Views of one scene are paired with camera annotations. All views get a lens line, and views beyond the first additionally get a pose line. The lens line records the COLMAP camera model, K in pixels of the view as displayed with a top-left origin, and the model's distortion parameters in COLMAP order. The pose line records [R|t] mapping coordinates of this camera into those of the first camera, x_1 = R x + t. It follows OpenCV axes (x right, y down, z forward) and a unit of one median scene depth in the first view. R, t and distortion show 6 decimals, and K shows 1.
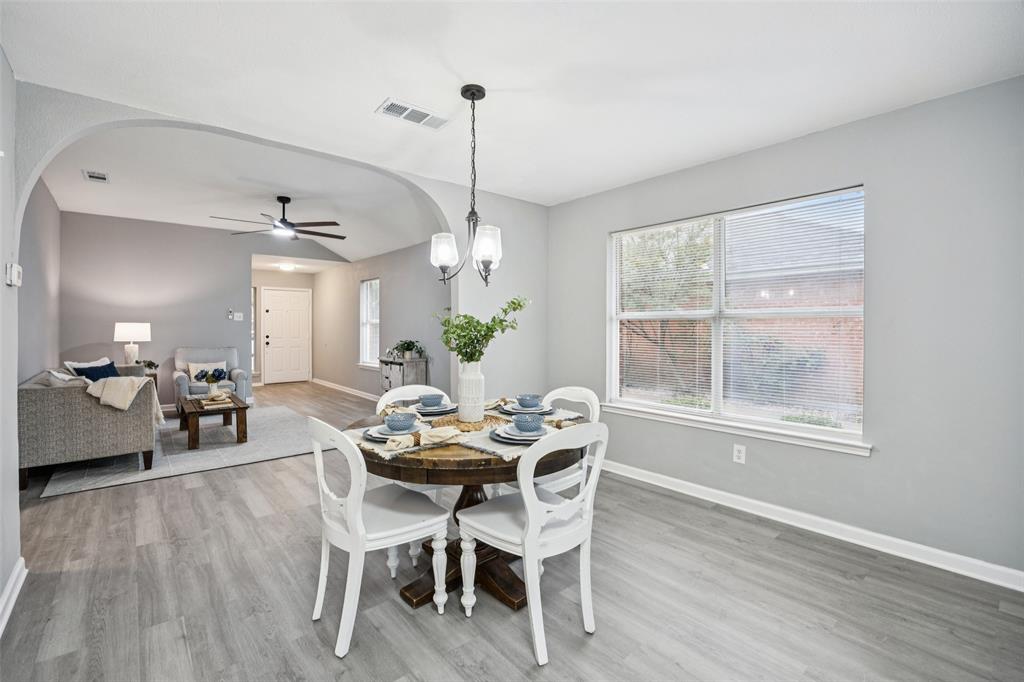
lens RADIAL K [[442.6, 0, 500.1], [0, 442.6, 324.7], [0, 0, 1]] dist [-0.001556, -0.000497]
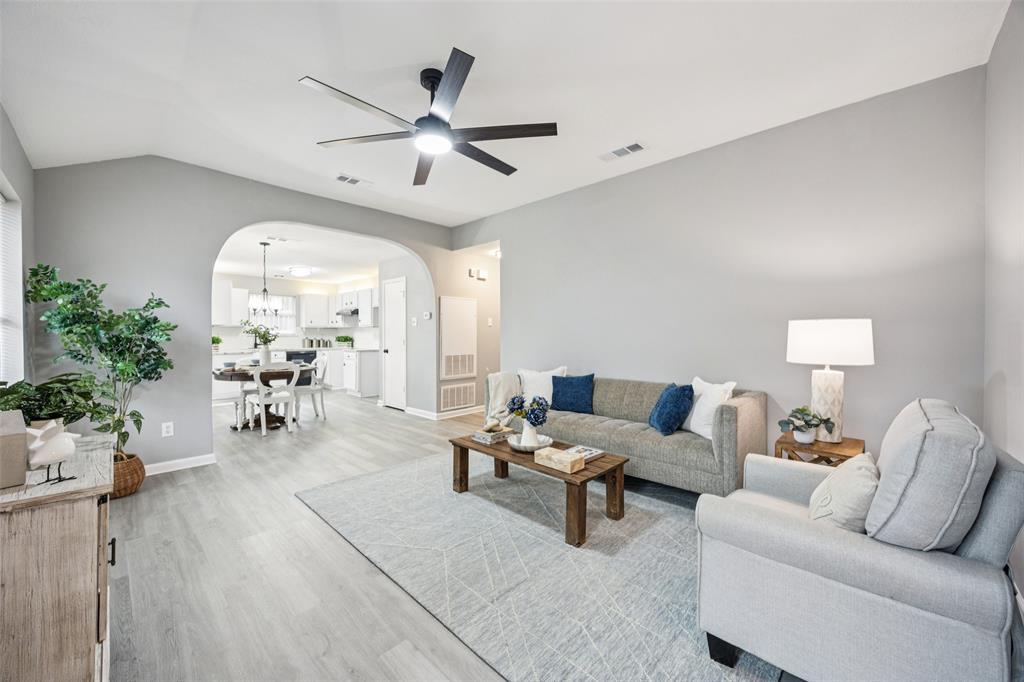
lens RADIAL K [[389.2, 0, 511.3], [0, 389.2, 339.5], [0, 0, 1]] dist [-0.001641, -0.000247]
pose [[-0.992981, 0.000953, -0.118269, -0.476478], [-0.000021, 0.999966, 0.008237, 0.011400], [0.118273, 0.008182, -0.992947, 1.322458]]
